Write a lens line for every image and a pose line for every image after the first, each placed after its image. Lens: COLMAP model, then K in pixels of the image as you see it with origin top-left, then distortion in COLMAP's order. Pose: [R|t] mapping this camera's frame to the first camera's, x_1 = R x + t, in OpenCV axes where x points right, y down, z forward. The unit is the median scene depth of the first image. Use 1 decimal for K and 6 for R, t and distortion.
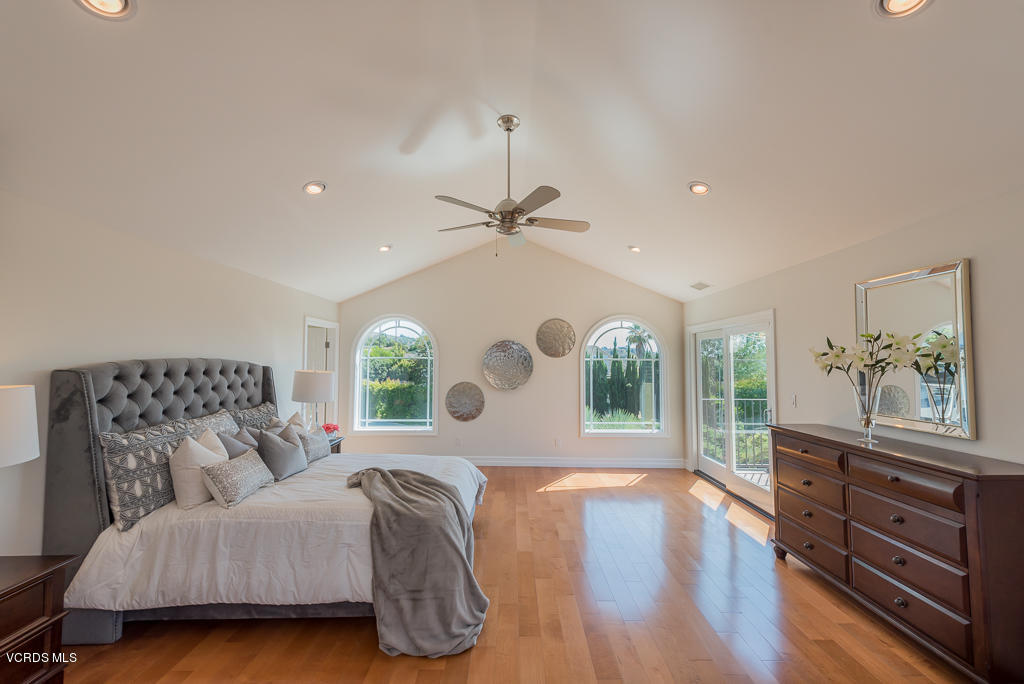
lens RADIAL K [[400.6, 0, 507.3], [0, 400.6, 343.6], [0, 0, 1]] dist [-0.002058, -0.001075]
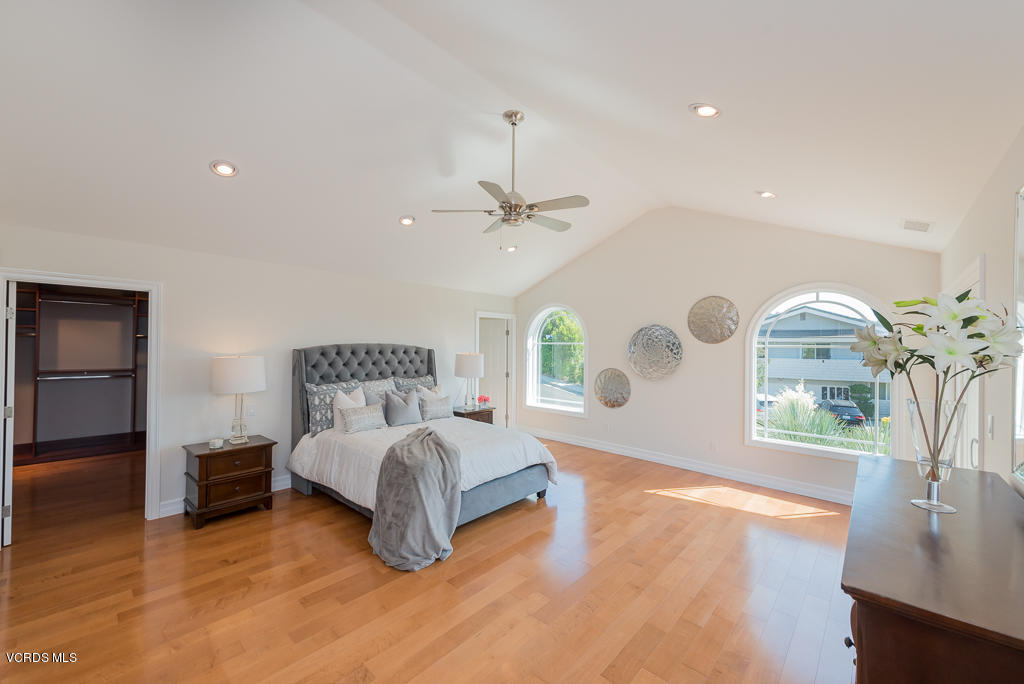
lens RADIAL K [[400.6, 0, 511.7], [0, 400.6, 341.5], [0, 0, 1]] dist [-0.002058, -0.001075]
pose [[0.731328, -0.000902, -0.682026, 0.655810], [0.021586, 0.999529, 0.021824, 0.006317], [0.681685, -0.030682, 0.731002, 0.201700]]
